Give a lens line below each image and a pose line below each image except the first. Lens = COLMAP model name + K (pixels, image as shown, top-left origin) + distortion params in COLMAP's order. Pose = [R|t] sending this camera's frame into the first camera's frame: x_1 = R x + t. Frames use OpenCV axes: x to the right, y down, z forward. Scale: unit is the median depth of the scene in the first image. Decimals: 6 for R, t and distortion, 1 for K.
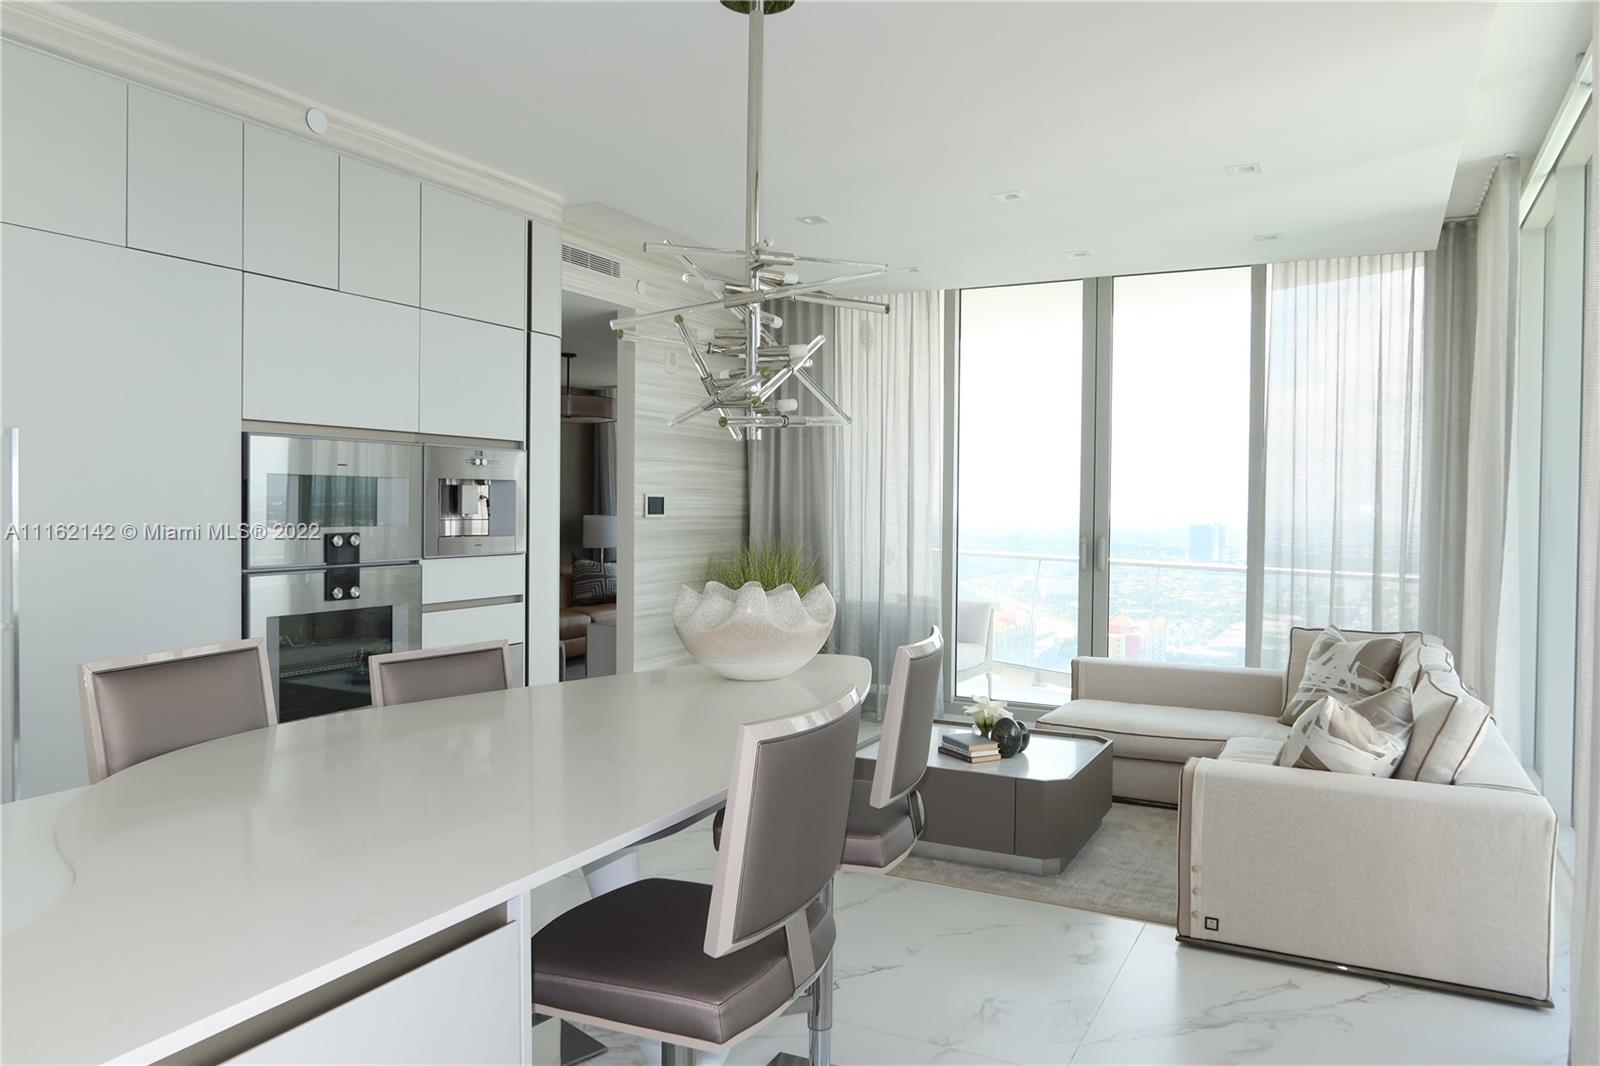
lens RADIAL K [[1112.4, 0, 795.2], [0, 1112.4, 562.7], [0, 0, 1]] dist [-0.028756, 0.022619]
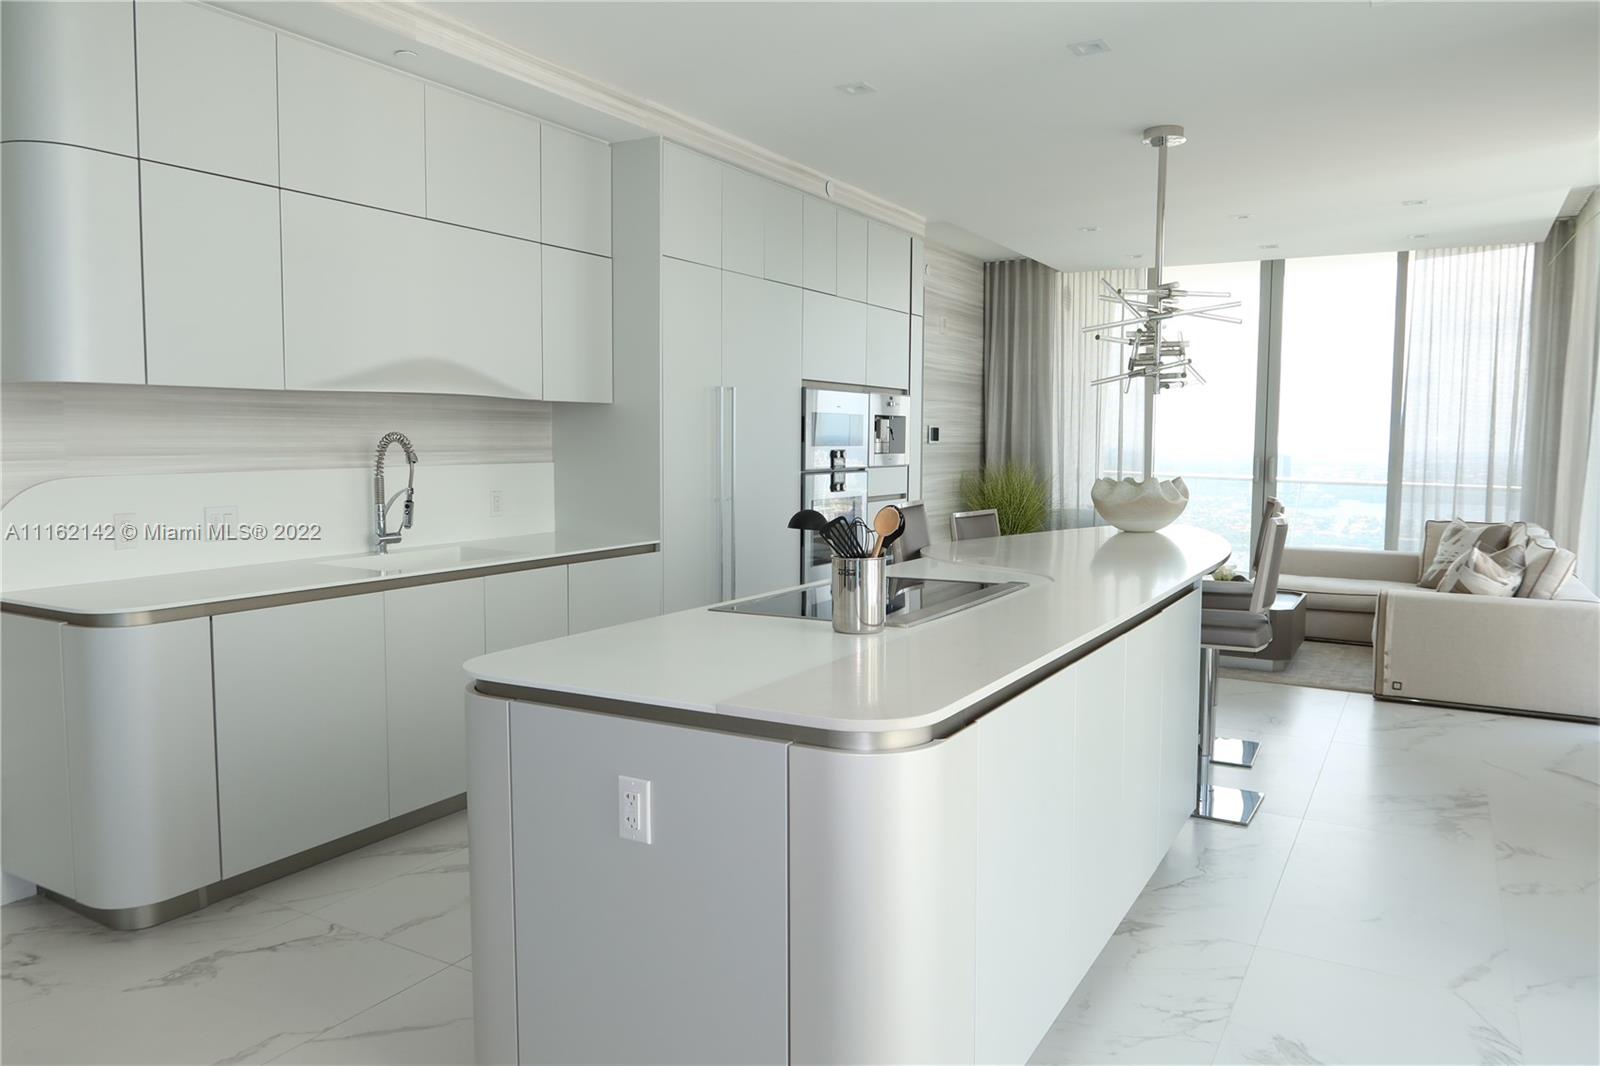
lens RADIAL K [[1112.4, 0, 795.2], [0, 1112.4, 562.7], [0, 0, 1]] dist [-0.028756, 0.022619]
pose [[0.998898, 0.002091, -0.046888, -0.325679], [0.000737, 0.998185, 0.060217, 0.031596], [0.046929, -0.060185, 0.997083, -0.495844]]
